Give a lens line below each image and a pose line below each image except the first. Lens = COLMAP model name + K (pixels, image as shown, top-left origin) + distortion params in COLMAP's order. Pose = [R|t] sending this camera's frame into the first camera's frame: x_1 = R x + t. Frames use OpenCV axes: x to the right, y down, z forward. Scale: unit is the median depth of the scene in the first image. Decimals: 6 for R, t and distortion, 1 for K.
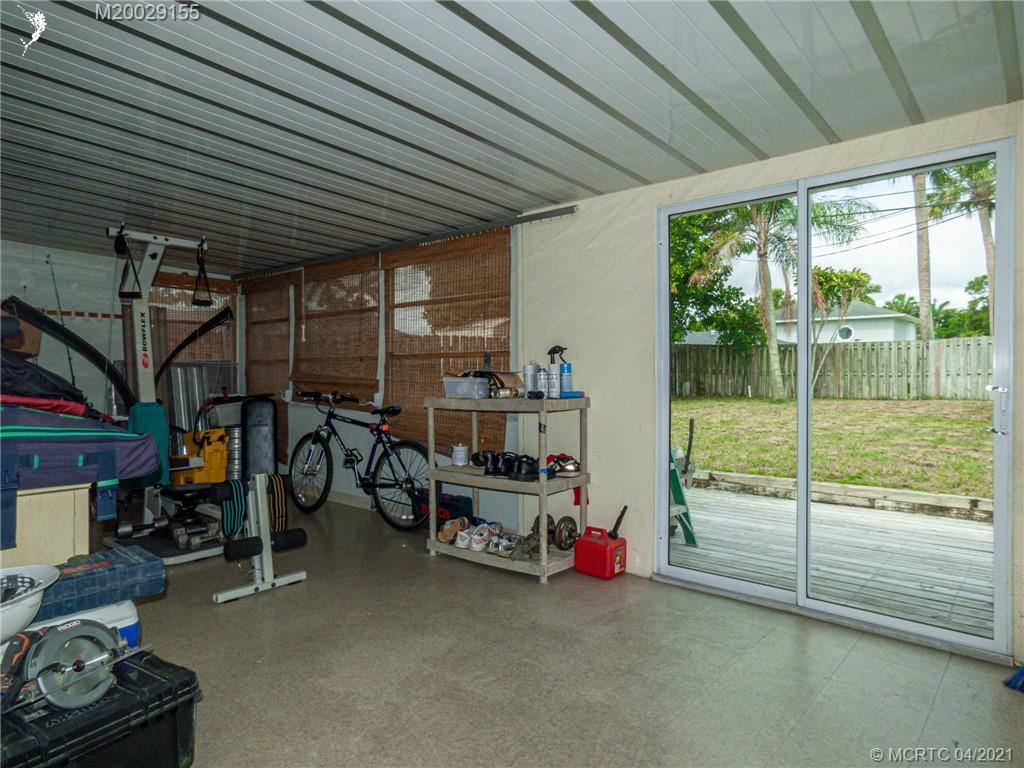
lens RADIAL K [[617.0, 0, 513.6], [0, 617.0, 381.6], [0, 0, 1]] dist [0.014999, 0.000403]
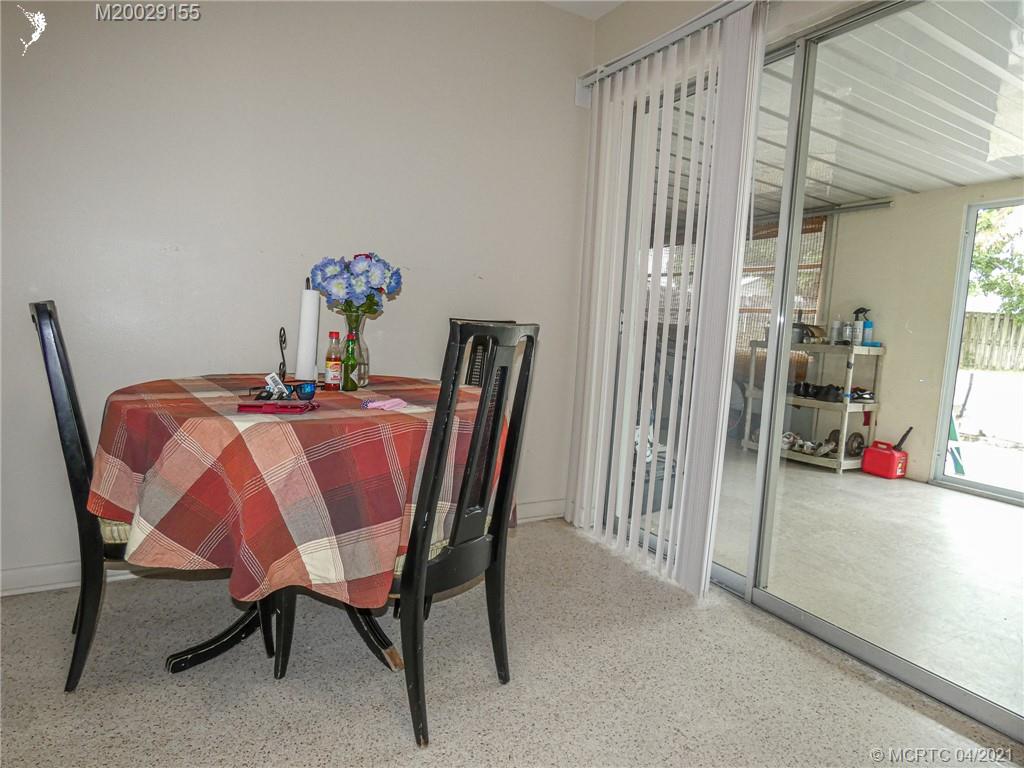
lens RADIAL K [[617.0, 0, 504.5], [0, 617.0, 381.4], [0, 0, 1]] dist [0.014999, 0.000403]
pose [[0.939893, 0.085008, -0.330718, -0.204105], [-0.060214, 0.994600, 0.084527, 0.035182], [0.336118, -0.059533, 0.939937, -0.550615]]
